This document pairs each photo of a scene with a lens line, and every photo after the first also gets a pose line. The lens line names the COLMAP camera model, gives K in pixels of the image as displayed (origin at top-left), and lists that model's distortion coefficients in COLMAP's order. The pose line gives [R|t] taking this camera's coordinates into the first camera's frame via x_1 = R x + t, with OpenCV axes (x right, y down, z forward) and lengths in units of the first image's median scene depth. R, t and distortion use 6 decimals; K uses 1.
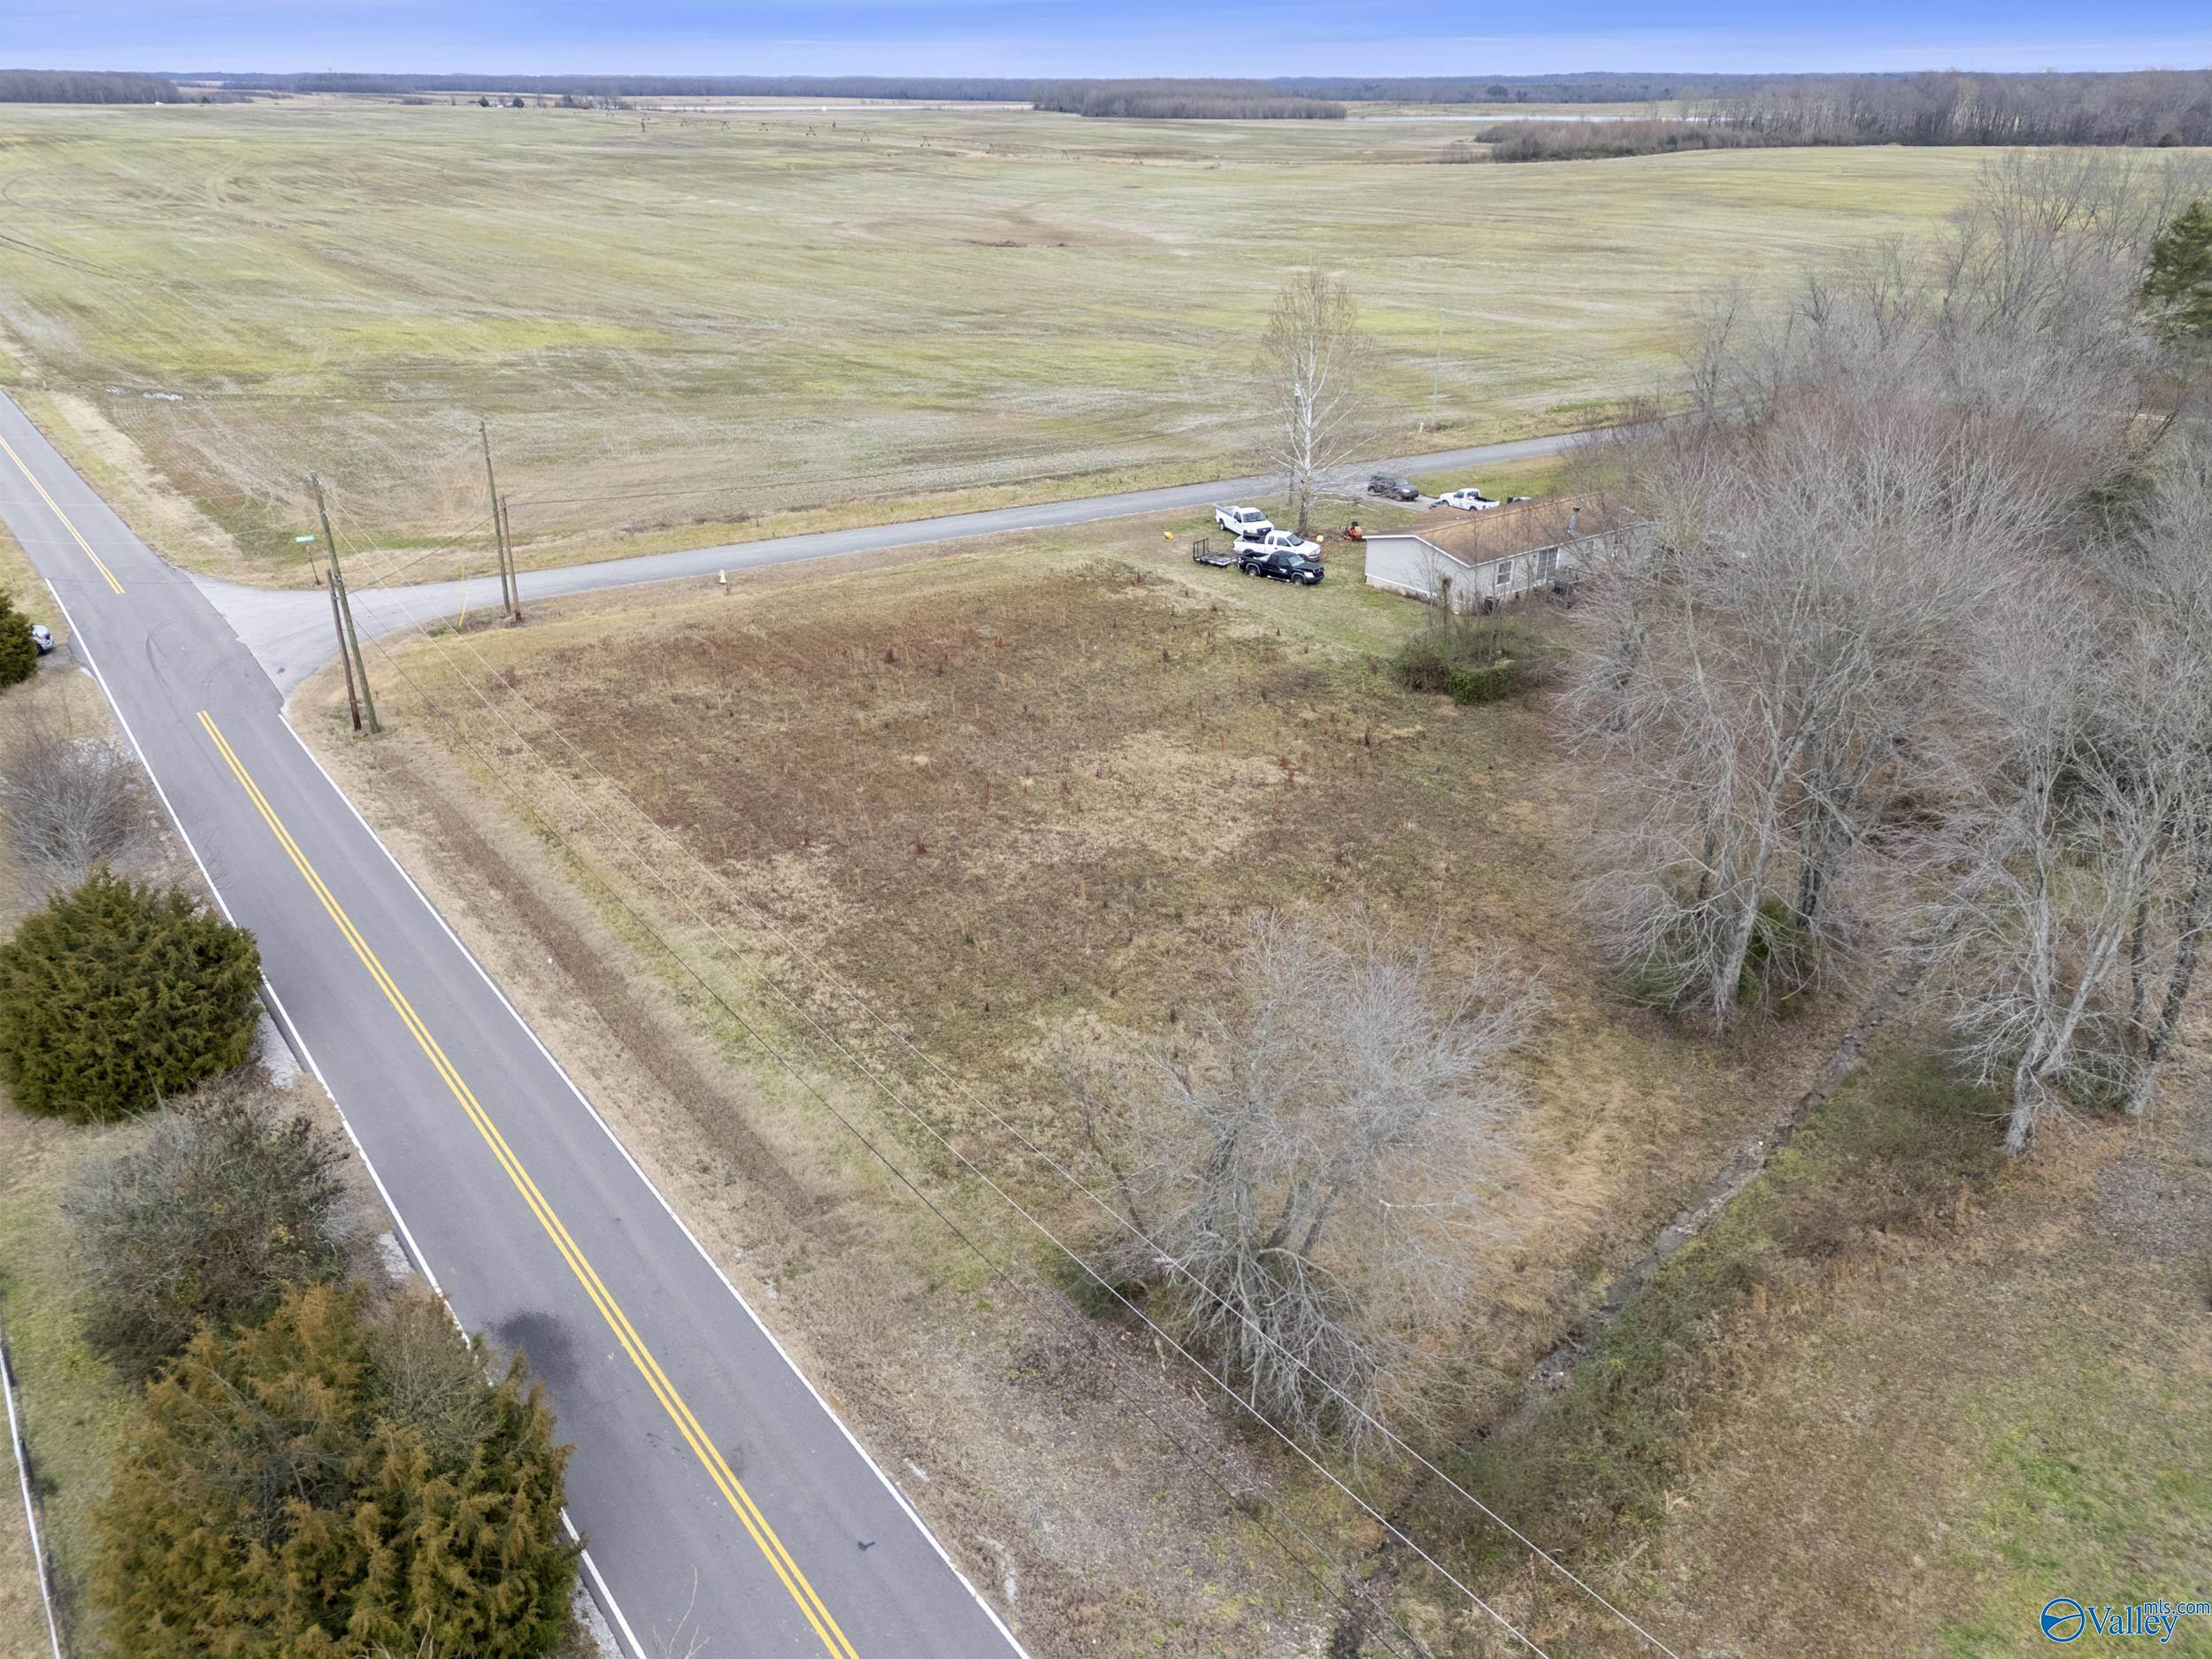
lens RADIAL K [[1576.1, 0, 1120.8], [0, 1576.1, 878.7], [0, 0, 1]] dist [0.080917, -0.089106]
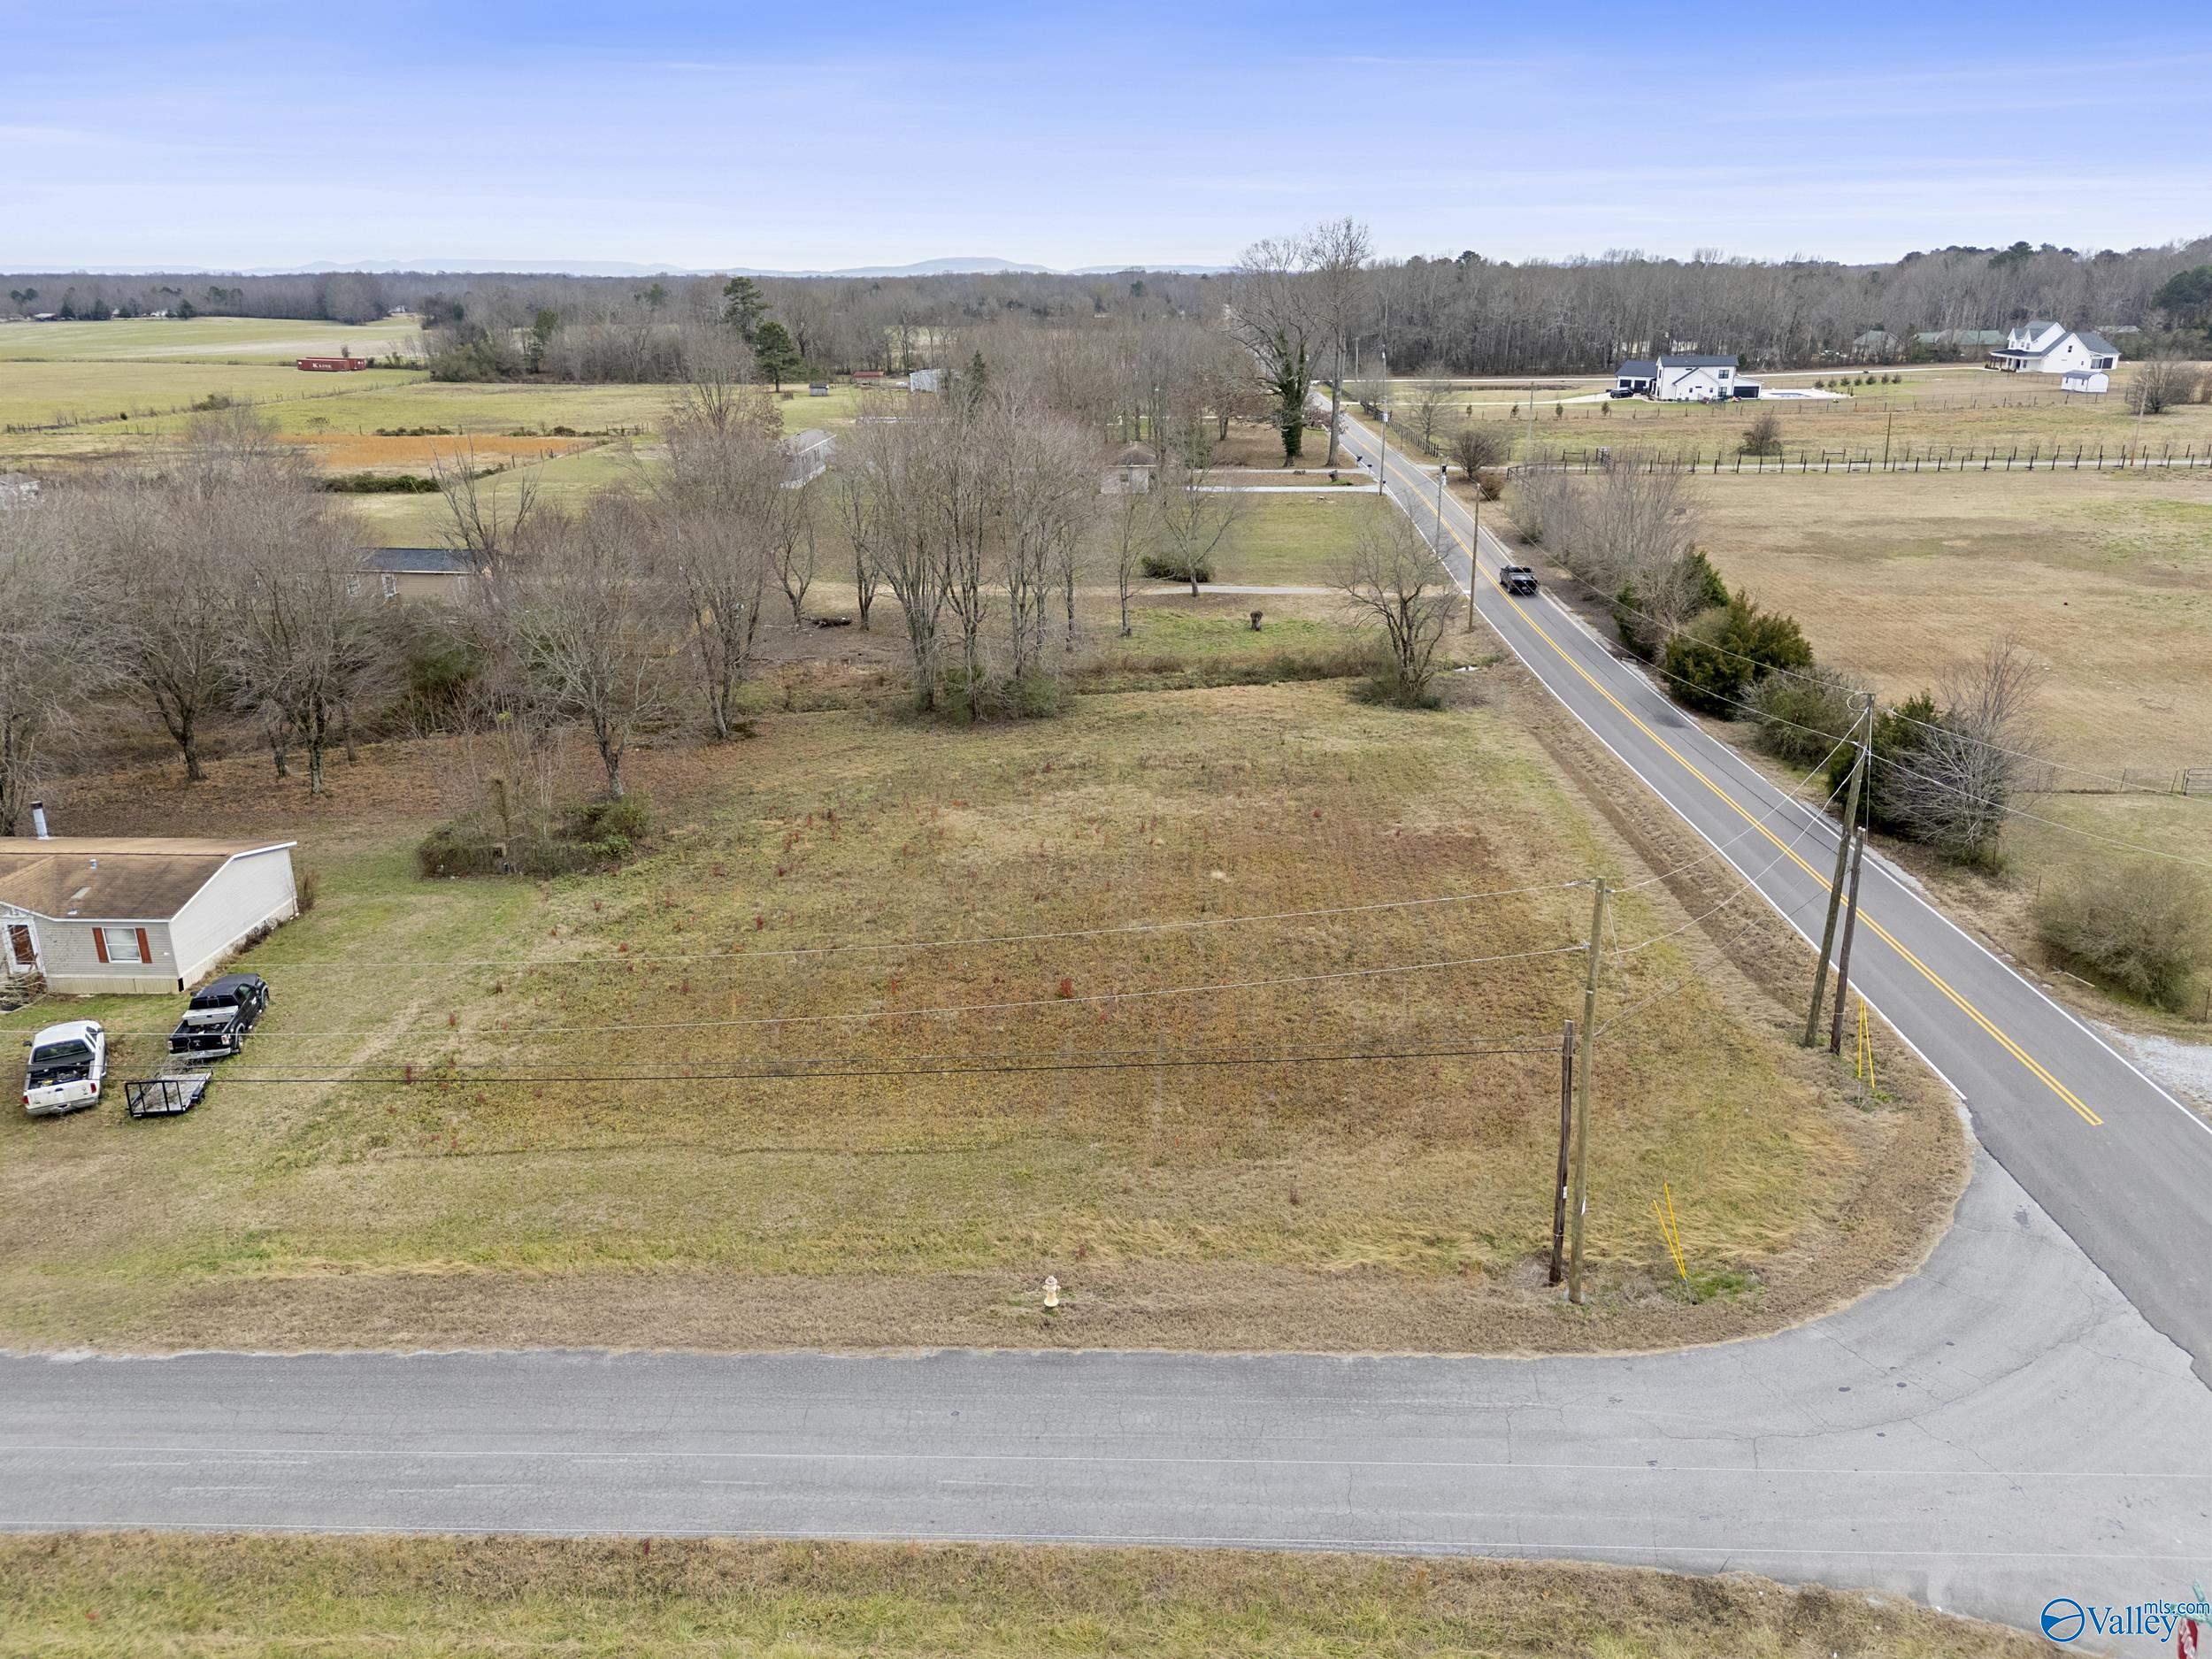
lens RADIAL K [[1618.2, 0, 1111.8], [0, 1618.2, 829.9], [0, 0, 1]] dist [0.086884, -0.086521]
pose [[-0.771598, -0.204009, 0.602509, -0.613110], [0.285729, 0.735091, 0.614818, -0.664389], [-0.568327, 0.646546, -0.508904, 1.409102]]
